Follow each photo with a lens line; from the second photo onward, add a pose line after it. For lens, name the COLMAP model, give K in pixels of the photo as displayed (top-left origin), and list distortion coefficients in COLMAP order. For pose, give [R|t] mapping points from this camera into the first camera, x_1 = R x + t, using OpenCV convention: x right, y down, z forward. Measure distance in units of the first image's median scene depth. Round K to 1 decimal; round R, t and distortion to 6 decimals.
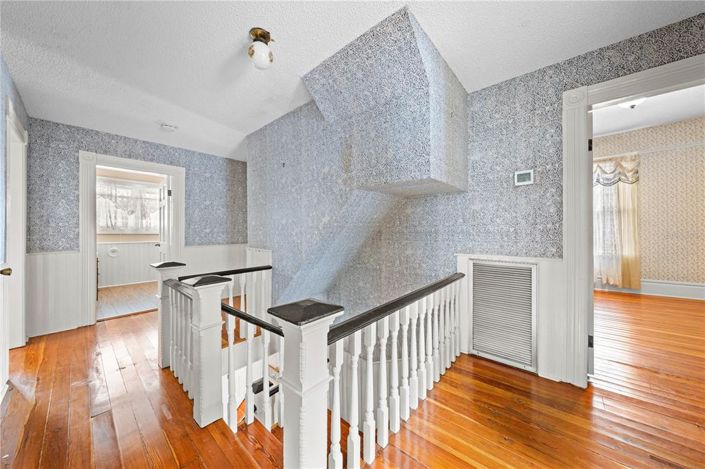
lens RADIAL K [[240.5, 0, 352.9], [0, 240.5, 231.2], [0, 0, 1]] dist [-0.011519, -0.000070]
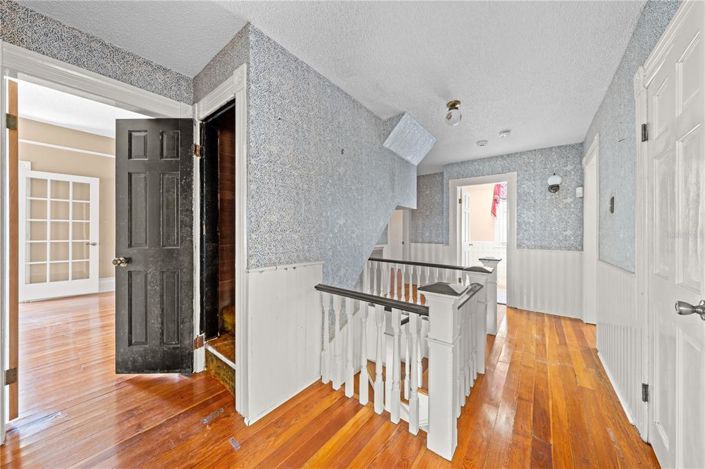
lens RADIAL K [[240.5, 0, 352.9], [0, 240.5, 231.2], [0, 0, 1]] dist [-0.011519, -0.000070]
pose [[-0.051684, 0.003739, 0.998657, -1.062859], [-0.006701, 0.999969, -0.004091, -0.004476], [-0.998641, -0.006903, -0.051657, 0.973929]]
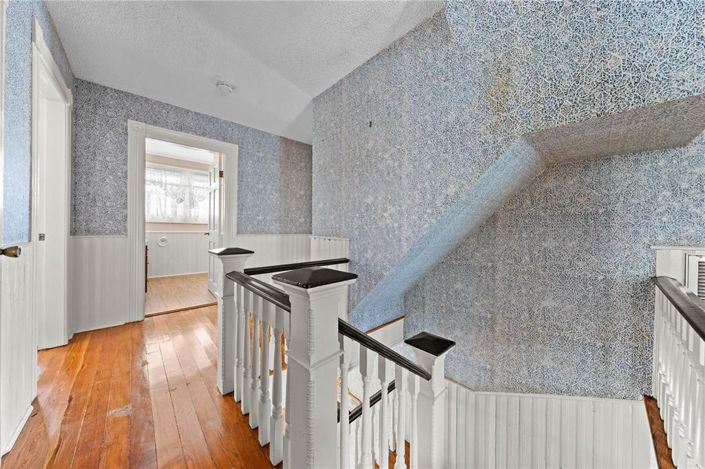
lens RADIAL K [[240.5, 0, 352.9], [0, 240.5, 231.2], [0, 0, 1]] dist [-0.011519, -0.000070]
pose [[0.992996, 0.014917, -0.117203, -0.242474], [-0.013975, 0.999863, 0.008857, 0.050080], [0.117319, -0.007157, 0.993068, 0.240678]]
